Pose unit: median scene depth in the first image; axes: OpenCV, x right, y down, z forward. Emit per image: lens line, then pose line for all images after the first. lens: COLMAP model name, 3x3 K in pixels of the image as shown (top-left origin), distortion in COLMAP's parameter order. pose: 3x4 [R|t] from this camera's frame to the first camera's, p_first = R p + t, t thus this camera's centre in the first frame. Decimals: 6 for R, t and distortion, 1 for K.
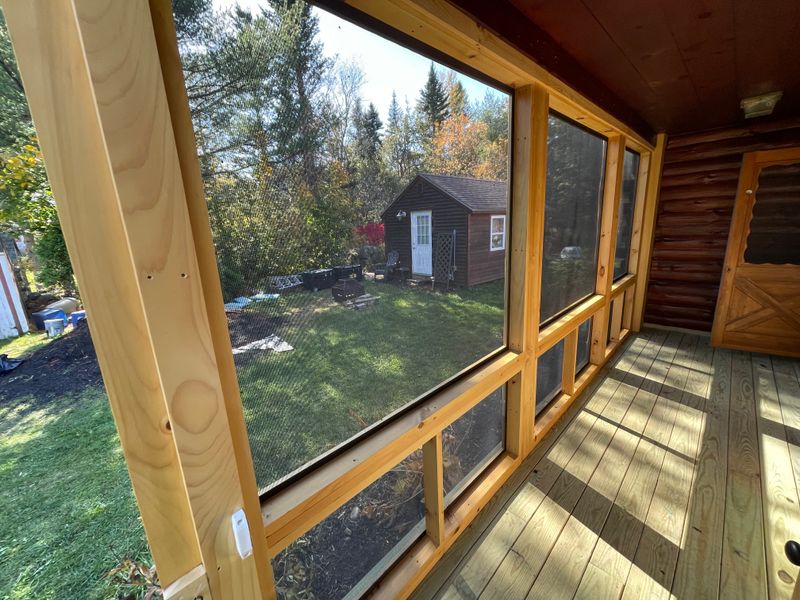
lens RADIAL K [[322.9, 0, 397.5], [0, 322.9, 298.1], [0, 0, 1]] dist [0.000026, 0.000138]
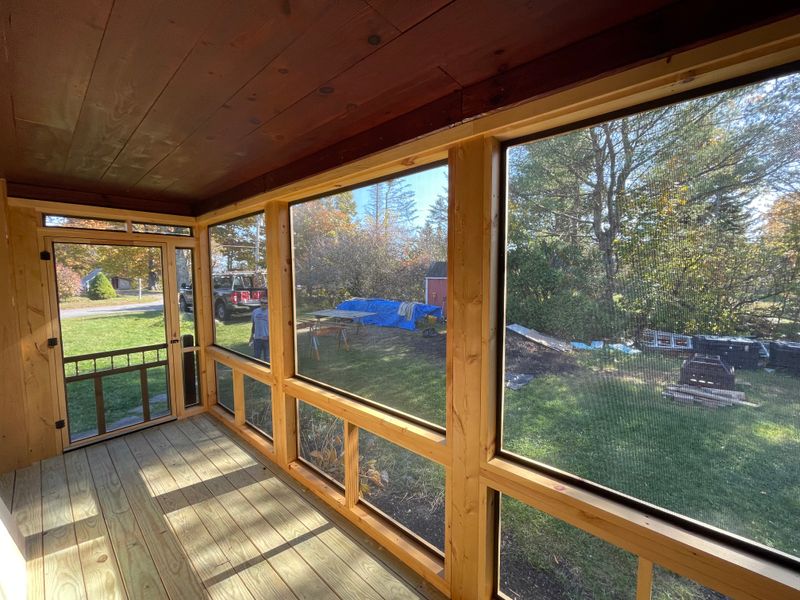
lens RADIAL K [[322.9, 0, 397.7], [0, 322.9, 299.5], [0, 0, 1]] dist [0.000026, 0.000138]
pose [[0.067661, 0.132783, -0.988833, 1.538077], [-0.222551, 0.968141, 0.114777, -0.380903], [0.972570, 0.212300, 0.095056, 1.143117]]
